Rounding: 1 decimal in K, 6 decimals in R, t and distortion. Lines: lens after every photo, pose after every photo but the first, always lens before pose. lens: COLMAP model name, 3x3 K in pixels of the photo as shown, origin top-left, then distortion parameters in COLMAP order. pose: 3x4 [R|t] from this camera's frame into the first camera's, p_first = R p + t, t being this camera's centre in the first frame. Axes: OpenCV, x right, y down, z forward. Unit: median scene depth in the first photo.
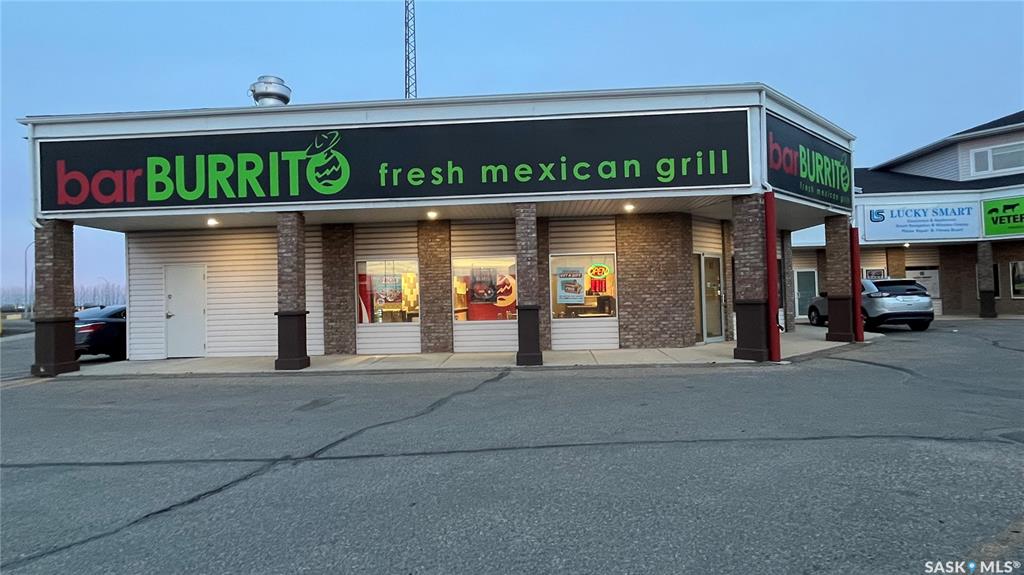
lens RADIAL K [[546.8, 0, 512.2], [0, 546.8, 286.1], [0, 0, 1]] dist [-0.004001, -0.000406]
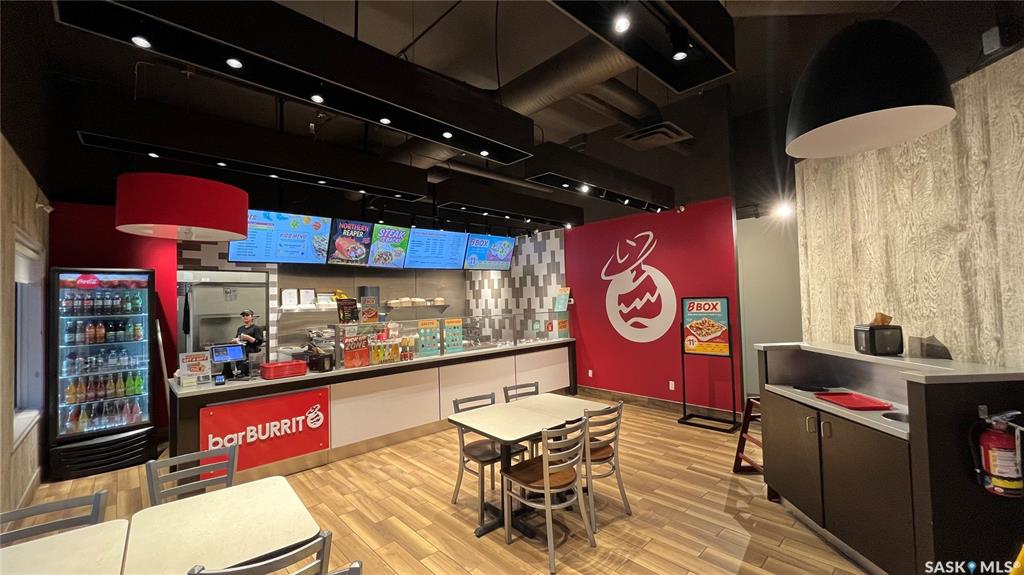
lens RADIAL K [[411.7, 0, 515.2], [0, 411.7, 287.5], [0, 0, 1]] dist [-0.002025, -0.000571]
pose [[0.674804, 0.035218, 0.737156, -1.214797], [-0.007493, 0.999136, -0.040875, -0.821624], [-0.737959, 0.022059, 0.674485, -1.460302]]
